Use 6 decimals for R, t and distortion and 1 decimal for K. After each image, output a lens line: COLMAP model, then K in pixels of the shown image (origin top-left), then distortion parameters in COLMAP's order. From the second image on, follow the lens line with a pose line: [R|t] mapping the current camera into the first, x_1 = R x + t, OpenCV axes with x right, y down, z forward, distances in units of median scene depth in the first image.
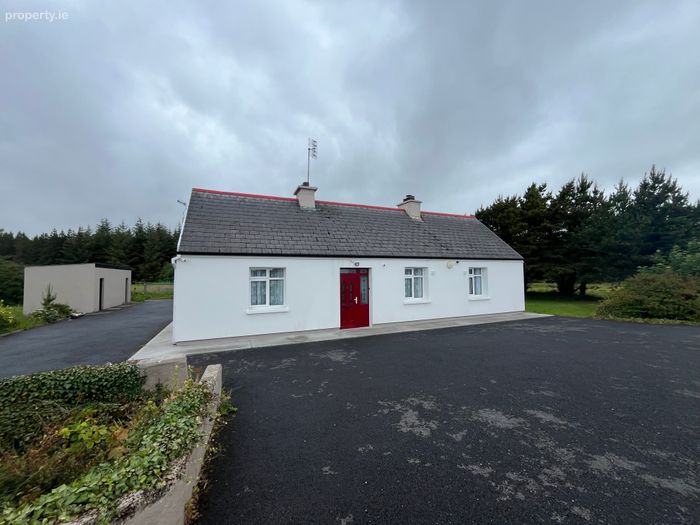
lens RADIAL K [[282.7, 0, 349.4], [0, 282.7, 265.7], [0, 0, 1]] dist [-0.006308, -0.000265]
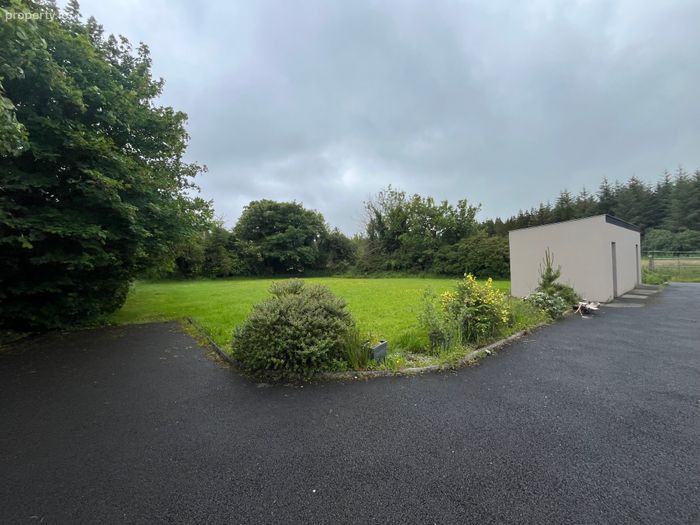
lens RADIAL K [[282.7, 0, 345.8], [0, 282.7, 265.0], [0, 0, 1]] dist [-0.006308, -0.000265]
pose [[0.208582, 0.011817, -0.977934, -0.610478], [0.066267, 0.997458, 0.026187, 0.054687], [0.975757, -0.070267, 0.207269, 0.490178]]
